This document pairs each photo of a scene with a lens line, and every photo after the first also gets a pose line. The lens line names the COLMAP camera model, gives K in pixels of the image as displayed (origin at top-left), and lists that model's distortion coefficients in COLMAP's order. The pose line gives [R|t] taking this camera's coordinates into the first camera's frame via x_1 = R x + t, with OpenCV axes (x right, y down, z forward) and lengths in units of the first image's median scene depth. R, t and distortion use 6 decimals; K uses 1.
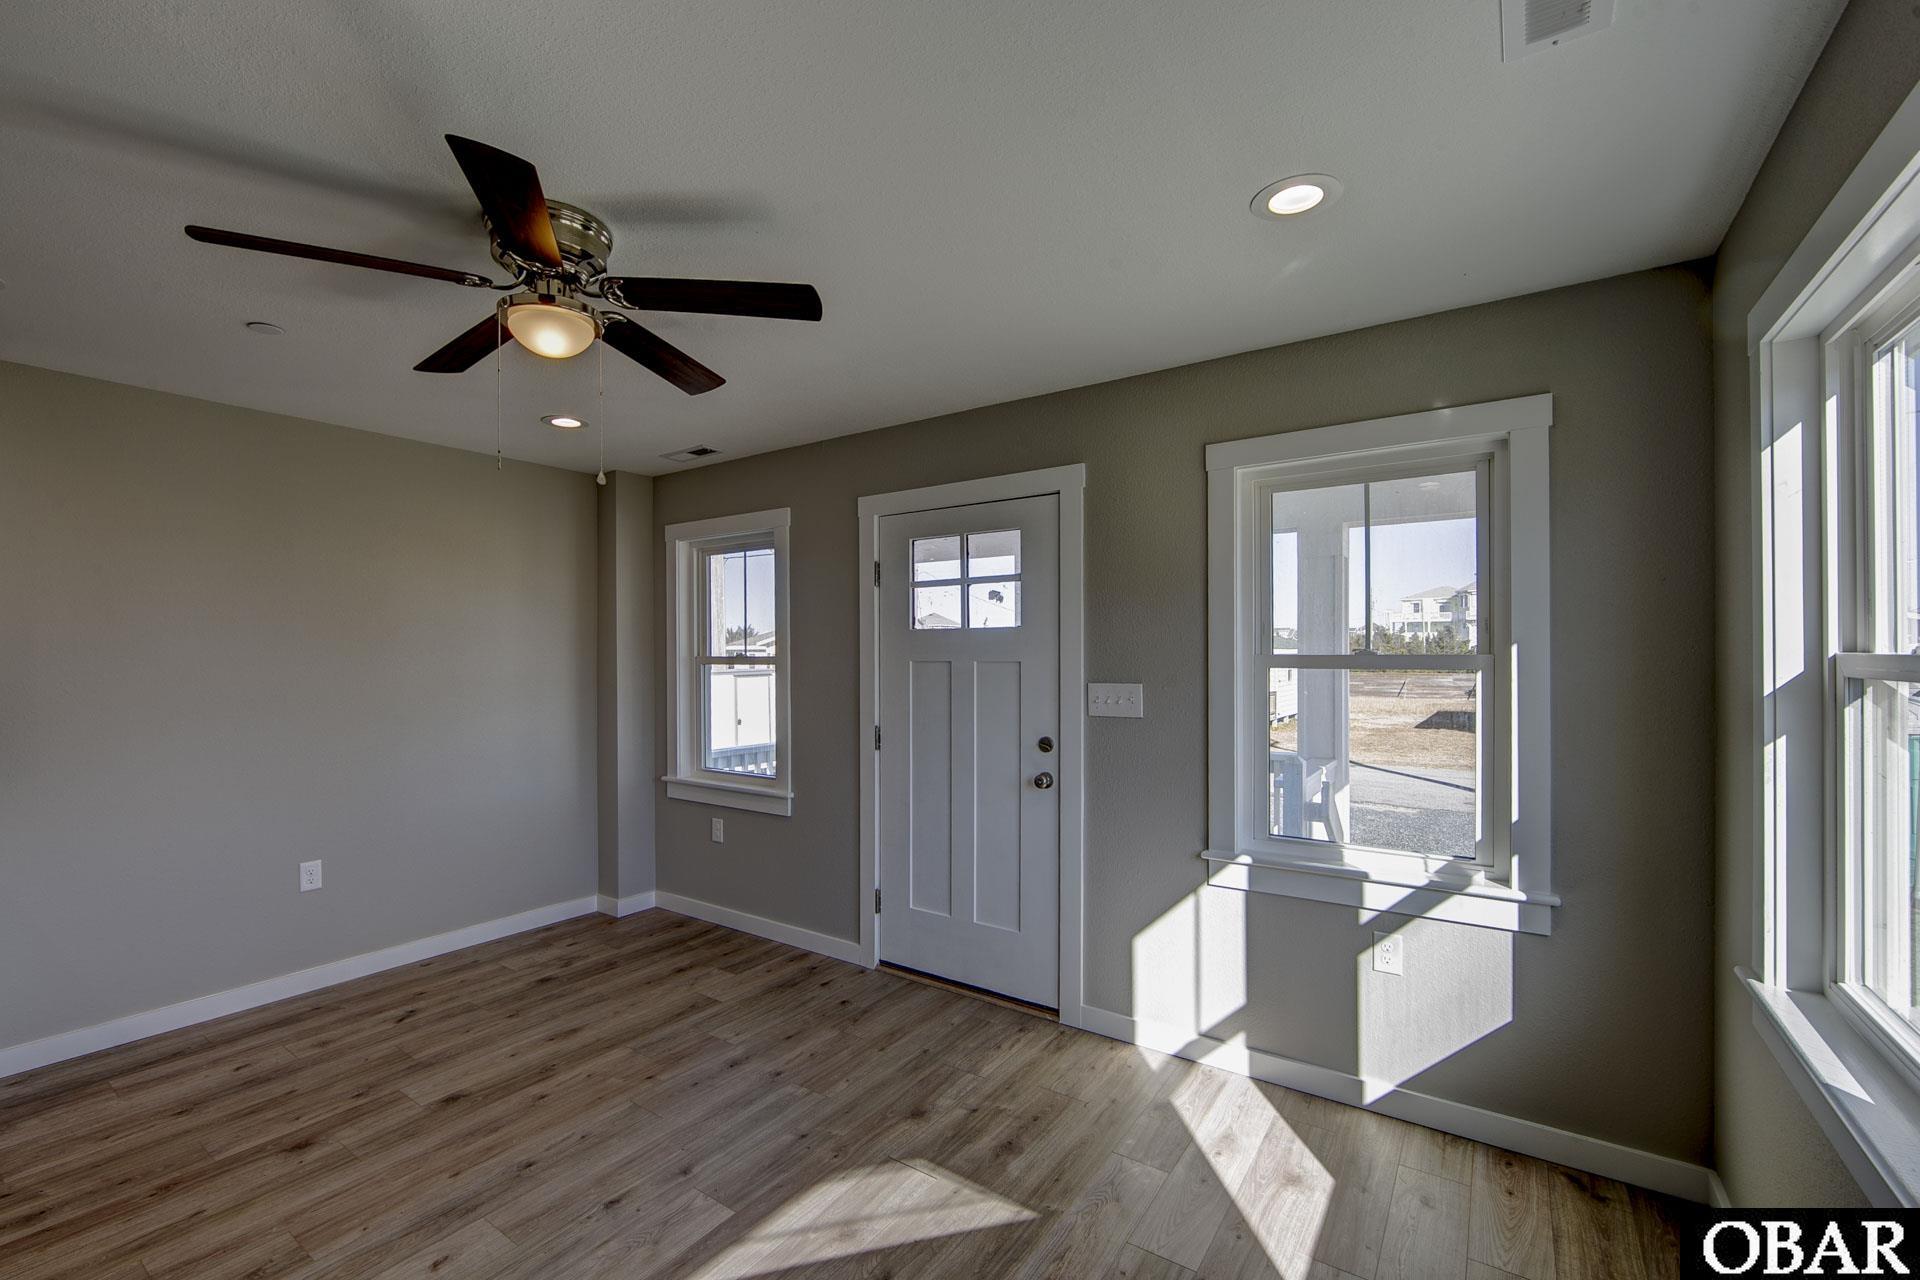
lens RADIAL K [[801.4, 0, 904.5], [0, 801.4, 657.2], [0, 0, 1]] dist [-0.010775, 0.000597]
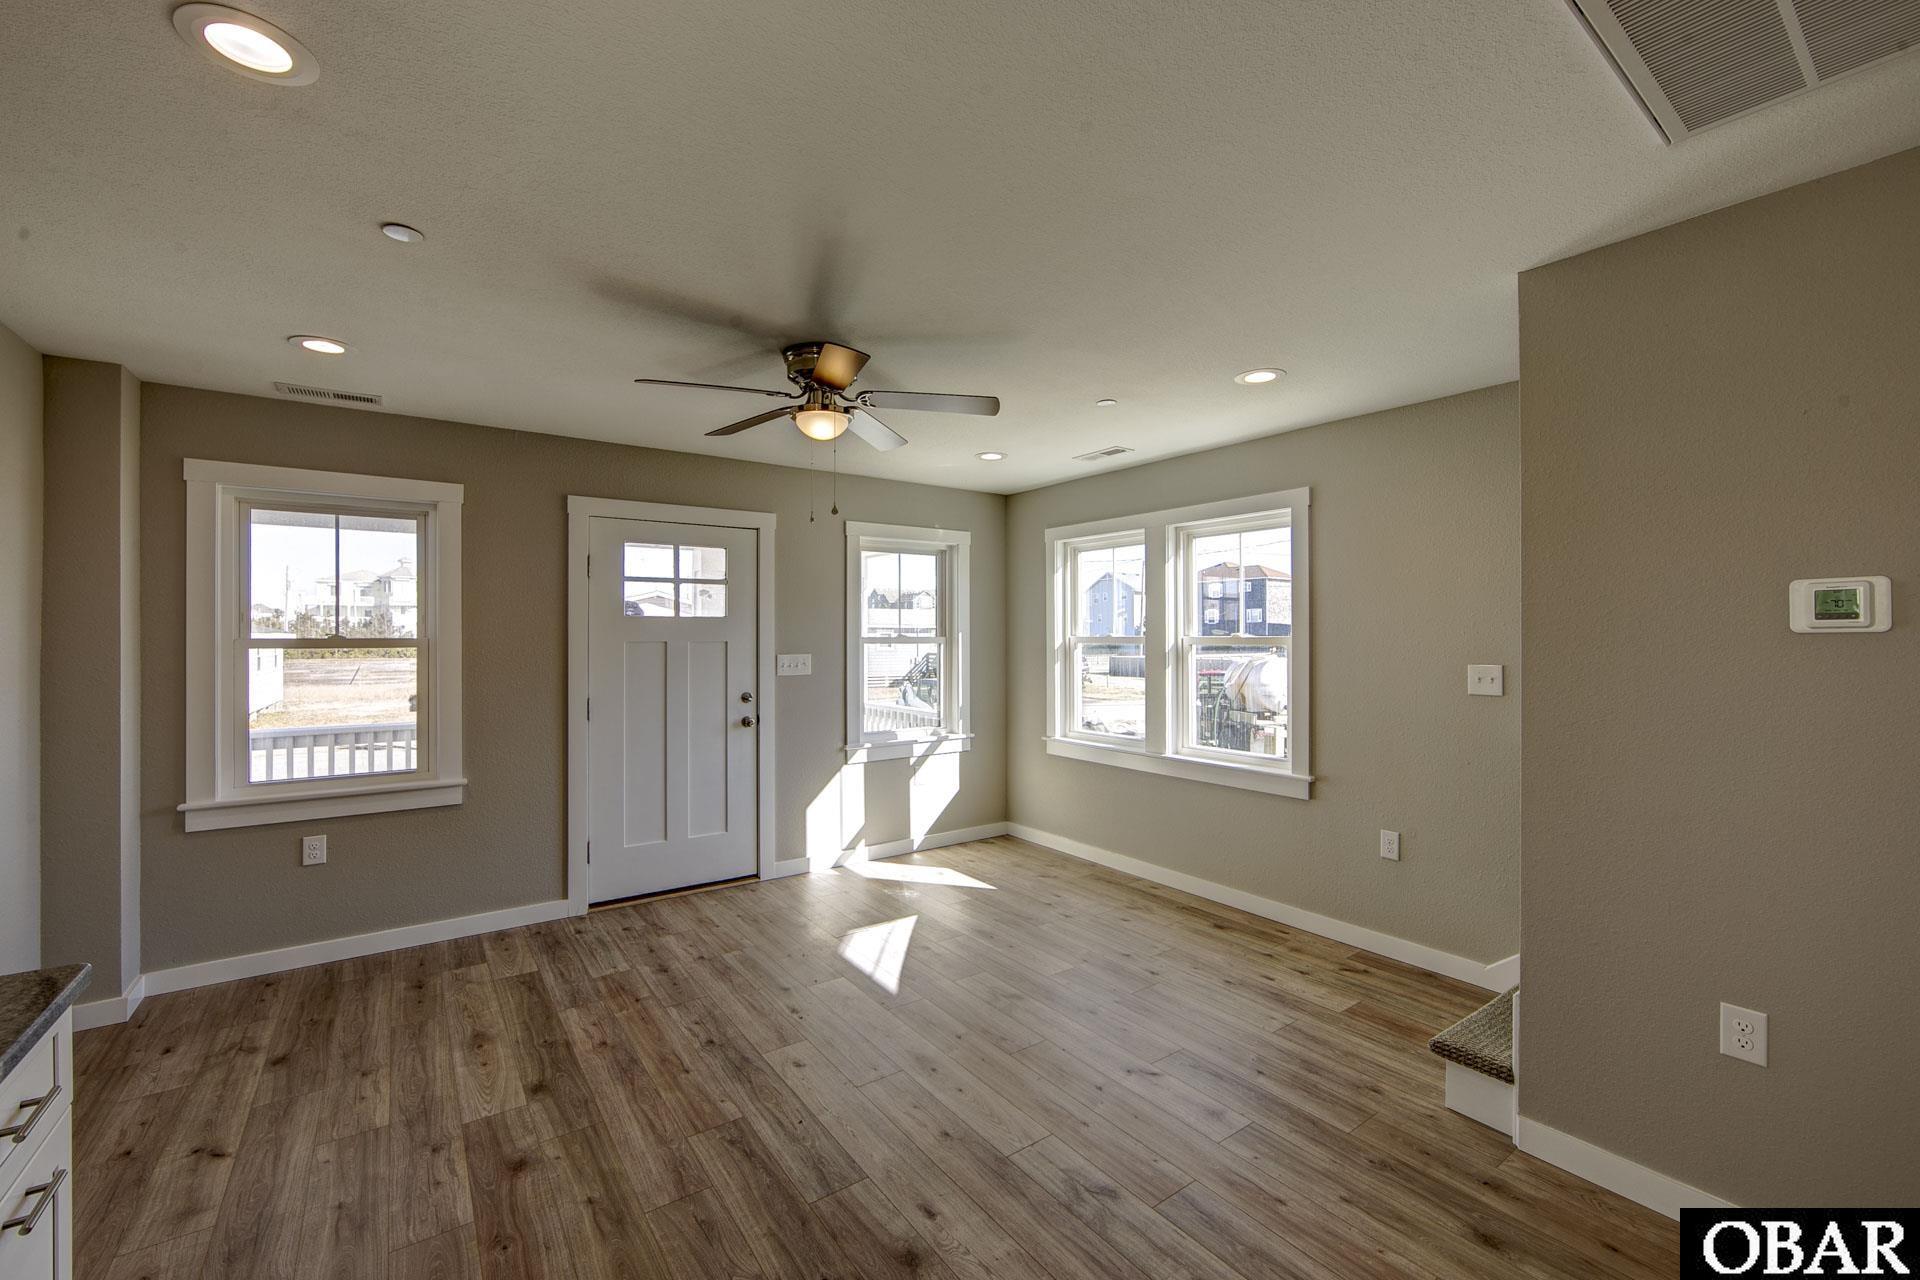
lens RADIAL K [[801.4, 0, 959.3], [0, 801.4, 637.3], [0, 0, 1]] dist [-0.010775, 0.000597]
pose [[0.316908, 0.003808, 0.948449, -1.129303], [0.002405, 0.999985, -0.004819, 0.006486], [-0.948453, 0.003808, 0.316895, 0.167773]]
